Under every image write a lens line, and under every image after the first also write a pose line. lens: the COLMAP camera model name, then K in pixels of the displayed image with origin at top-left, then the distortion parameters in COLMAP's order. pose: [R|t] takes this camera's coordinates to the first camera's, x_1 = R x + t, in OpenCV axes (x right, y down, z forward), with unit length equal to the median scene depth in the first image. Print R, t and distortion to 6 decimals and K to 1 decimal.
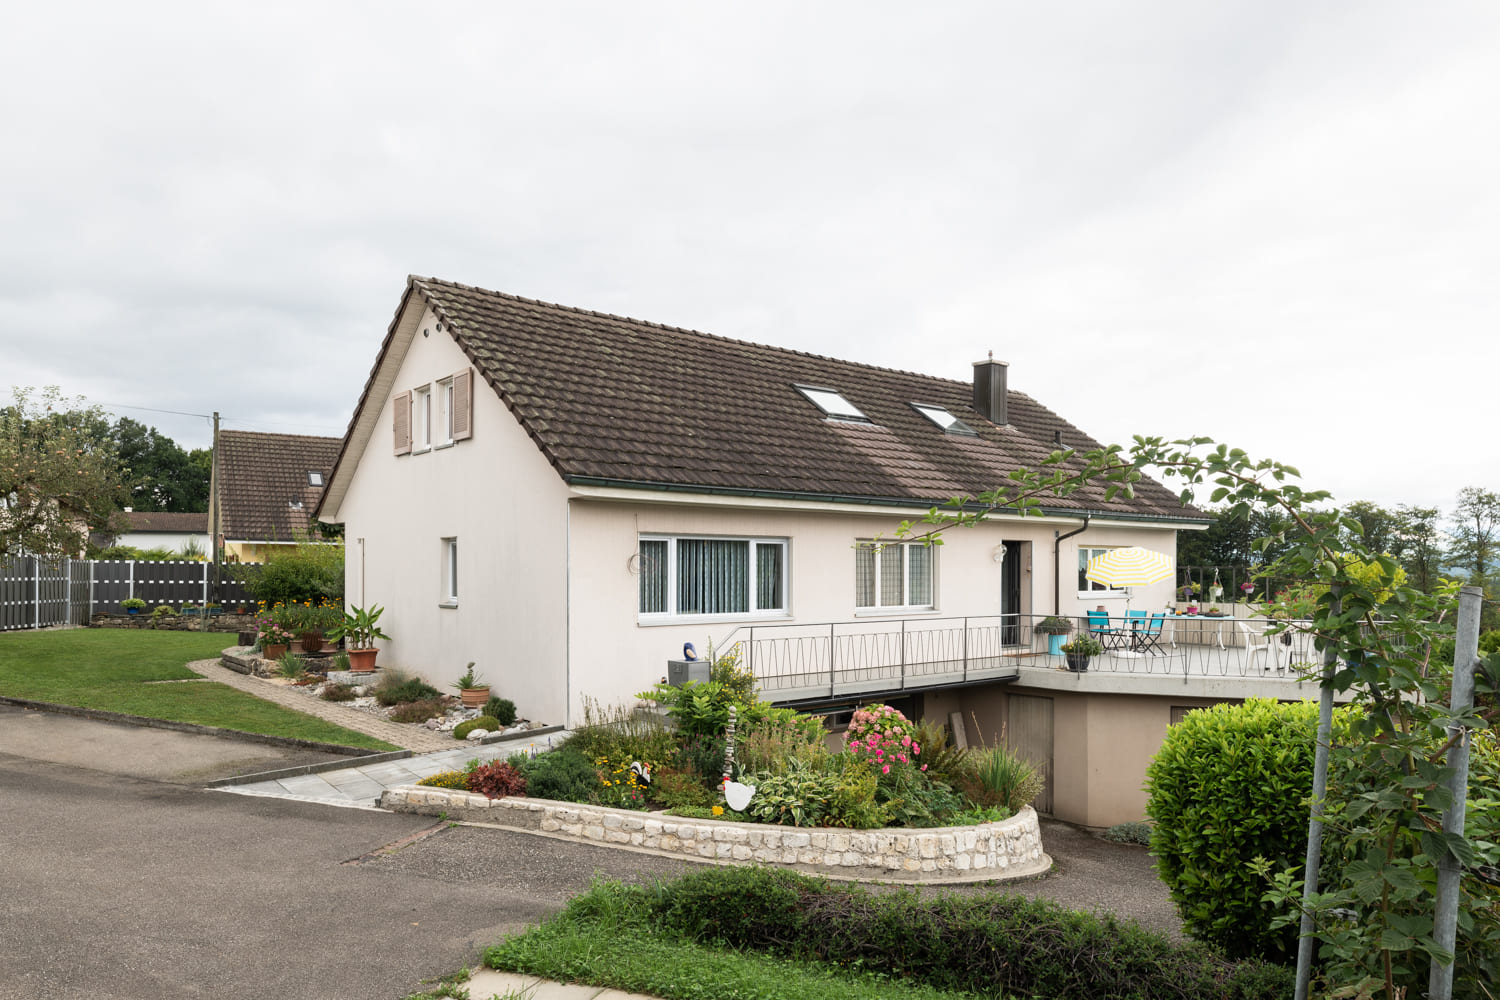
lens RADIAL K [[1002.8, 0, 749.6], [0, 1002.8, 556.2], [0, 0, 1]] dist [-0.000815, -0.002409]
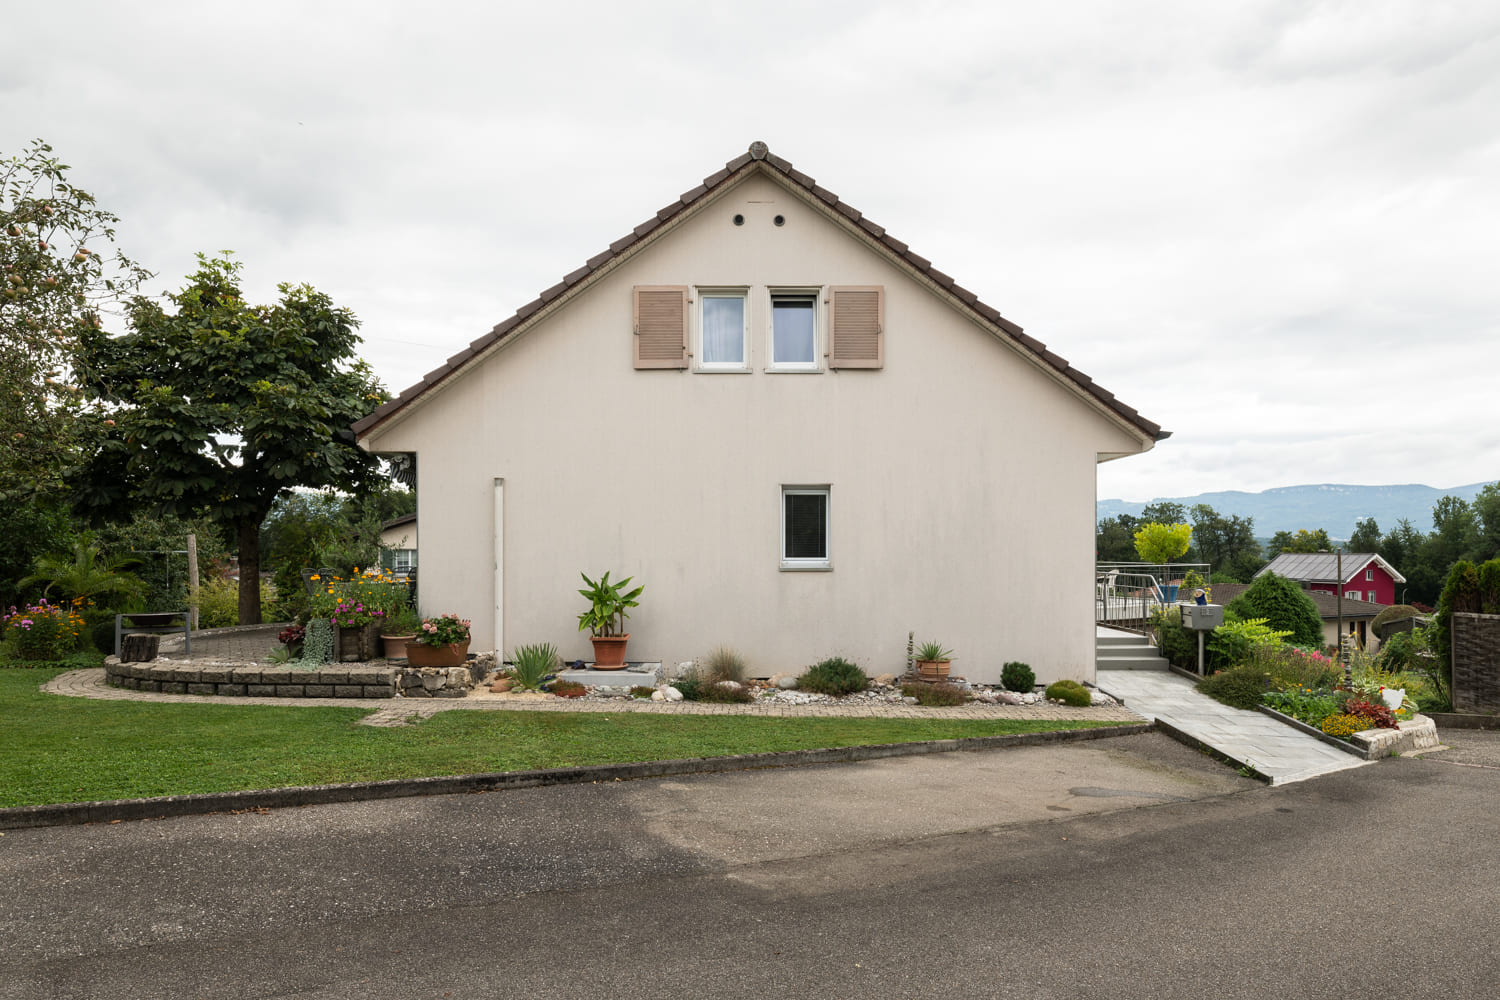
lens RADIAL K [[898.2, 0, 761.5], [0, 898.2, 549.0], [0, 0, 1]] dist [-0.002574, -0.000224]
pose [[0.631165, 0.000494, 0.775649, -1.044218], [-0.009082, 0.999936, 0.006754, 0.033592], [-0.775596, -0.011307, 0.631129, 0.669369]]
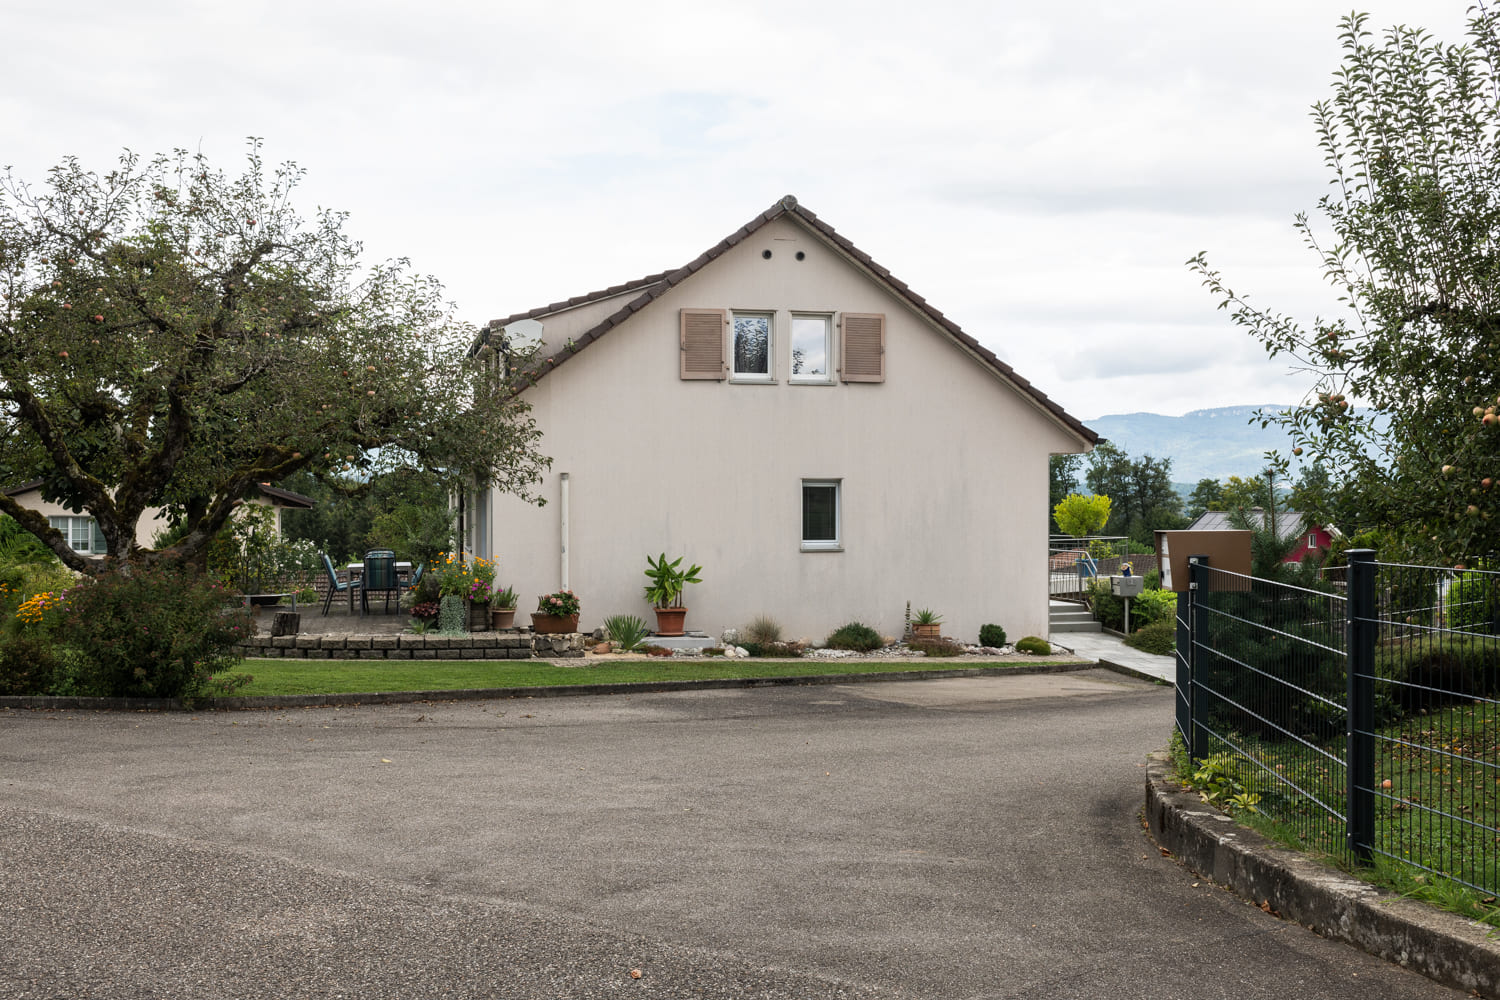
lens RADIAL K [[1463.9, 0, 750.0], [0, 1463.9, 500.0], [0, 0, 1]] dist [-0.035751, 0.002665]
pose [[0.446946, 0.000773, 0.894561, -1.870521], [-0.009369, 0.999949, 0.003817, -0.004029], [-0.894512, -0.010087, 0.446930, 0.510162]]
